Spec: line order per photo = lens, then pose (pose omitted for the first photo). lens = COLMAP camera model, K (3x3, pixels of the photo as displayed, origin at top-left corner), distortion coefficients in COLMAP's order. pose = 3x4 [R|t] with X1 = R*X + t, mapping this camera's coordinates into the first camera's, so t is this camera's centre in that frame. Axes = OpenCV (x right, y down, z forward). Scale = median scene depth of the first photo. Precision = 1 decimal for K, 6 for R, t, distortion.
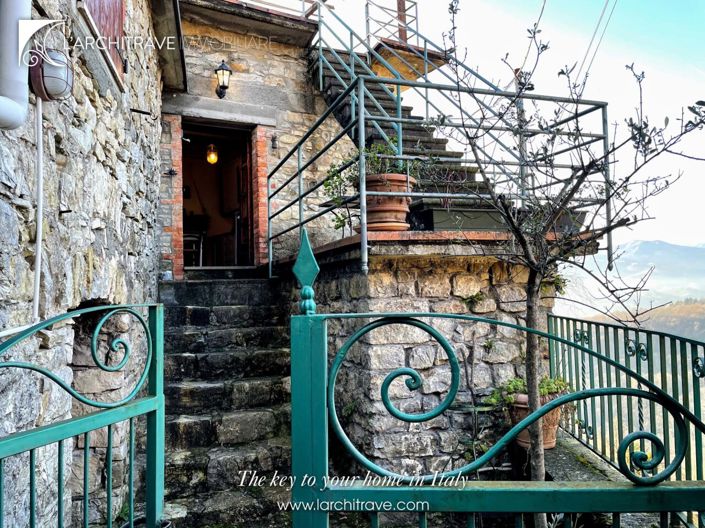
lens RADIAL K [[529.6, 0, 354.8], [0, 529.6, 263.4], [0, 0, 1]] dist [0.008462, 0.000568]
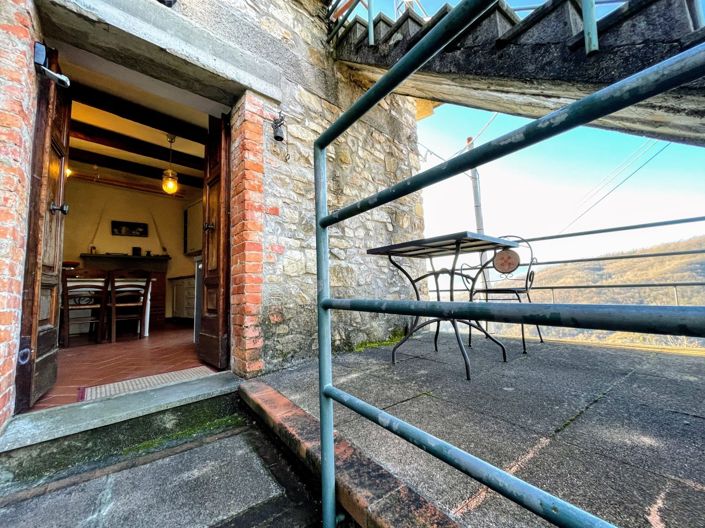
lens RADIAL K [[282.5, 0, 349.7], [0, 282.5, 259.8], [0, 0, 1]] dist [-0.007243, 0.000310]
pose [[0.967287, 0.015766, 0.253193, -0.149968], [0.001345, 0.997734, -0.067266, -0.079259], [-0.253680, 0.065406, 0.965074, 0.710090]]
